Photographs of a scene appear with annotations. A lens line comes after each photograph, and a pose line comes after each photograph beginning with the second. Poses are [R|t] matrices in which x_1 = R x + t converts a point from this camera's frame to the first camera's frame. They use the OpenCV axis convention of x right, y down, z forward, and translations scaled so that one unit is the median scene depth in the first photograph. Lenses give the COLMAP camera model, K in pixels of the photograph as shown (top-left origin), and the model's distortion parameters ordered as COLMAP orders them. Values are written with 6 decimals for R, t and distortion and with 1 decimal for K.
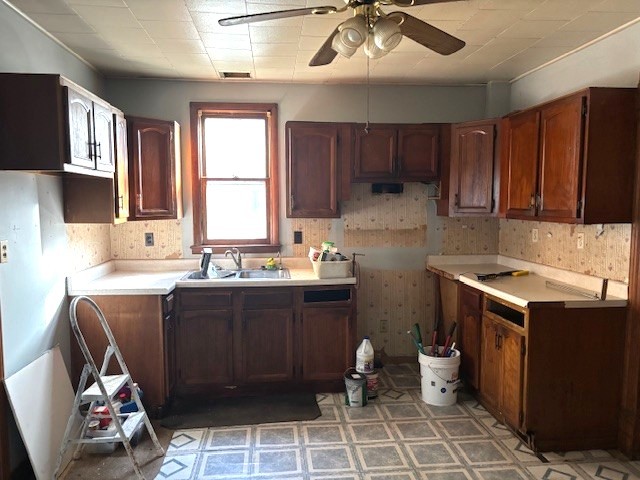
lens RADIAL K [[483.9, 0, 320.0], [0, 483.9, 240.0], [0, 0, 1]] dist [0.001231, -0.070001]
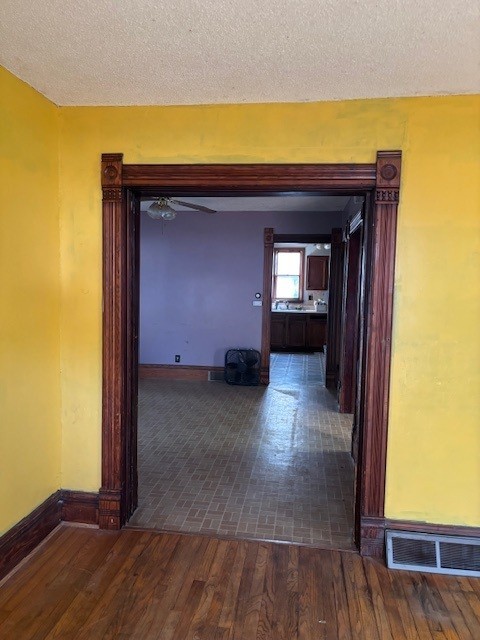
lens RADIAL K [[483.9, 0, 240.0], [0, 483.9, 320.0], [0, 0, 1]] dist [0.001231, -0.070001]
pose [[0.971712, 0.049048, -0.231019, 0.208638], [-0.052938, 0.998541, -0.010667, 0.173634], [0.230159, 0.022595, 0.972891, -1.745107]]
